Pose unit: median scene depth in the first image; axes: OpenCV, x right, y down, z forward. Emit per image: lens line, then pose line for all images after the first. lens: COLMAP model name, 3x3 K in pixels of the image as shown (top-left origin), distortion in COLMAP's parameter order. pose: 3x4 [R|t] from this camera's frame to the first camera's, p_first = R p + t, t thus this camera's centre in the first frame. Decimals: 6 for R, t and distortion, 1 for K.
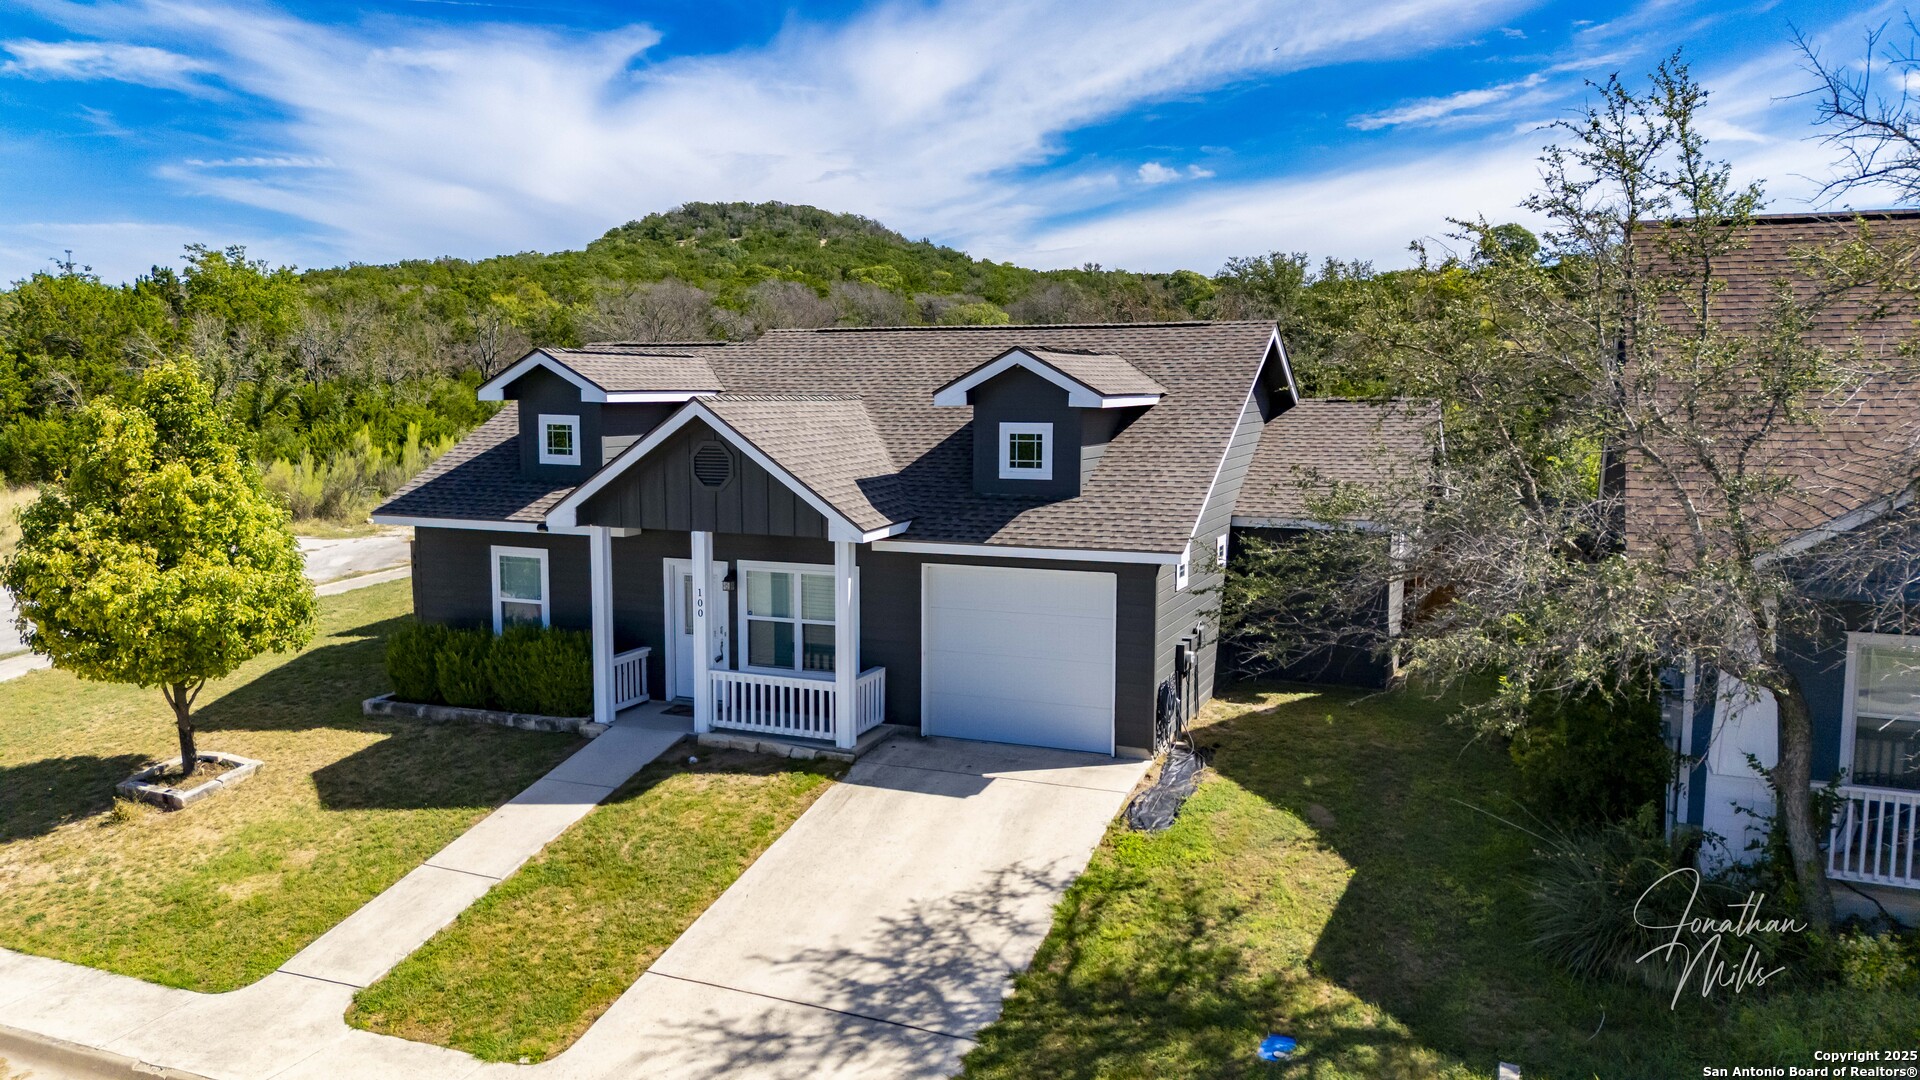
lens RADIAL K [[1398.0, 0, 967.8], [0, 1398.0, 555.8], [0, 0, 1]] dist [0.068393, -0.062366]
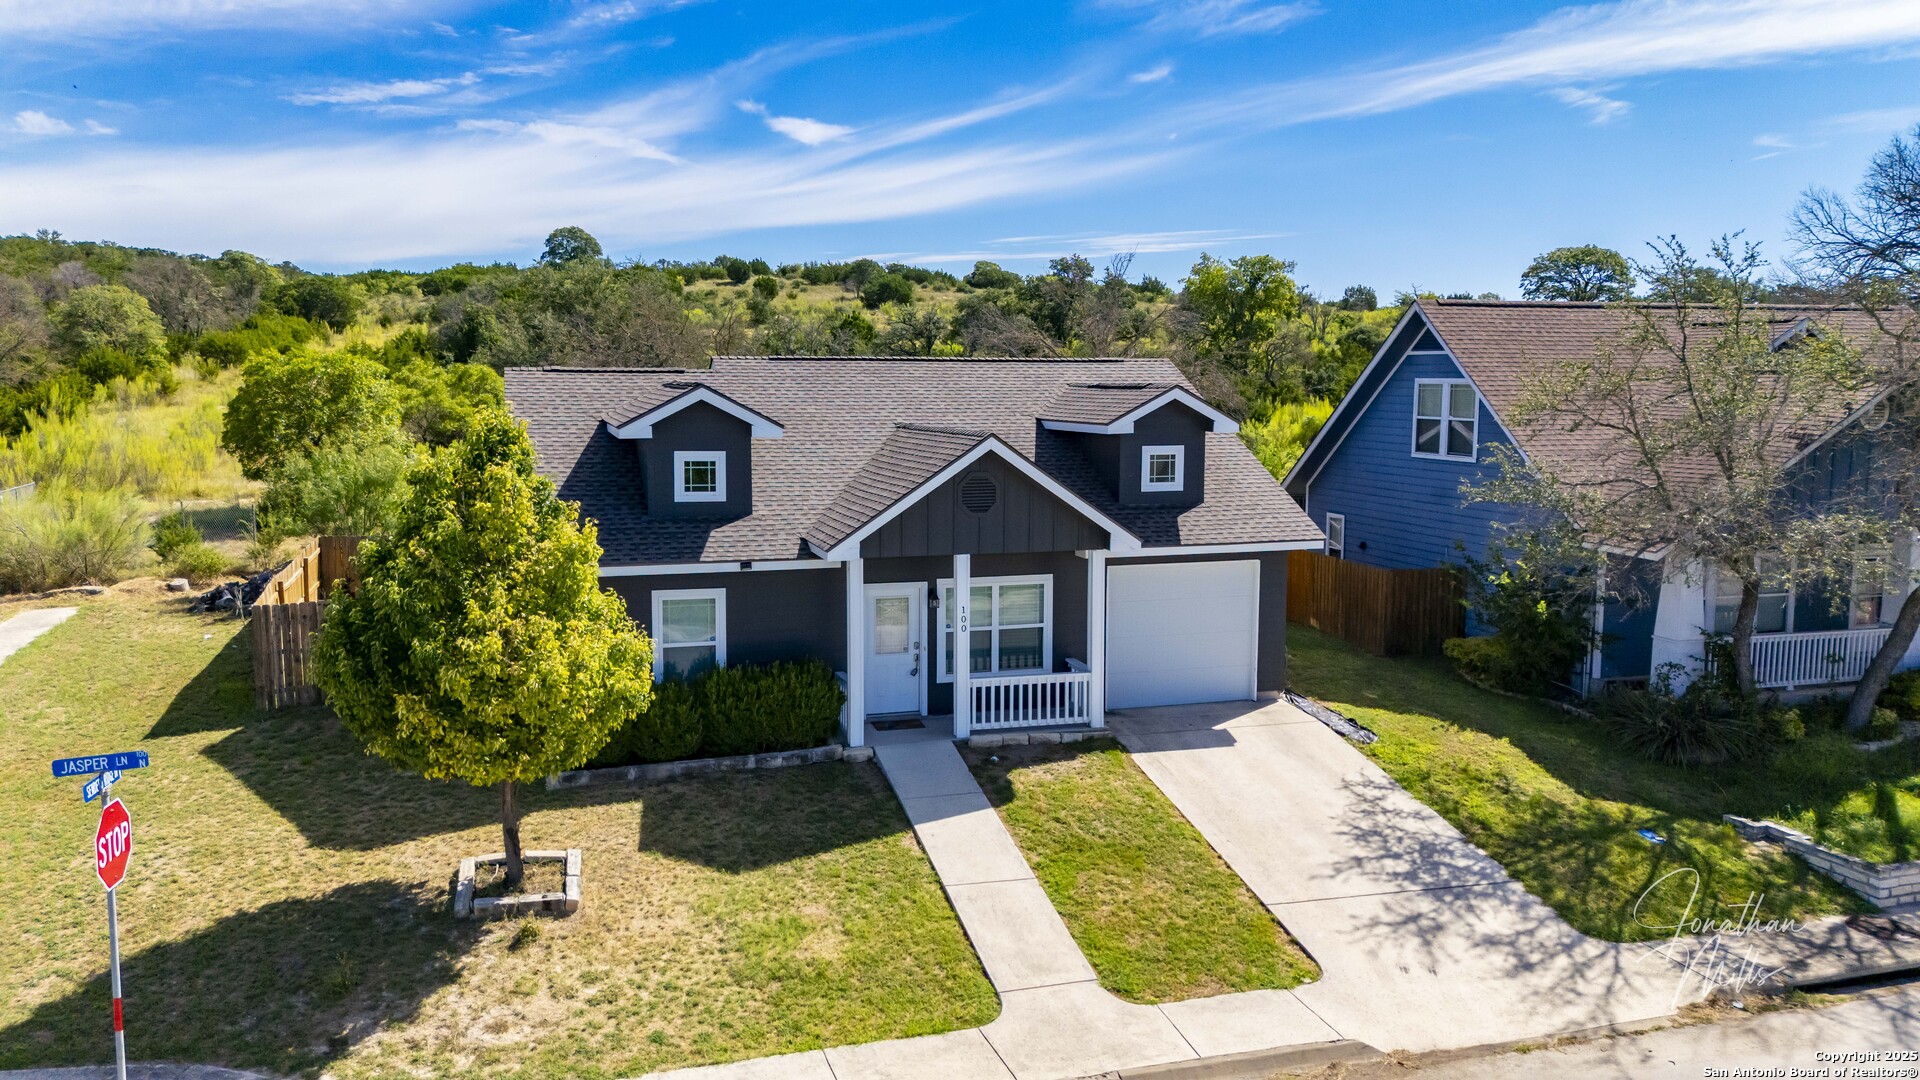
lens RADIAL K [[1398.0, 0, 954.3], [0, 1398.0, 541.7], [0, 0, 1]] dist [0.068393, -0.062366]
pose [[0.773120, -0.074386, 0.629882, -0.951359], [0.076807, 0.996770, 0.023442, -0.057174], [-0.629592, 0.030256, 0.776337, 0.166040]]
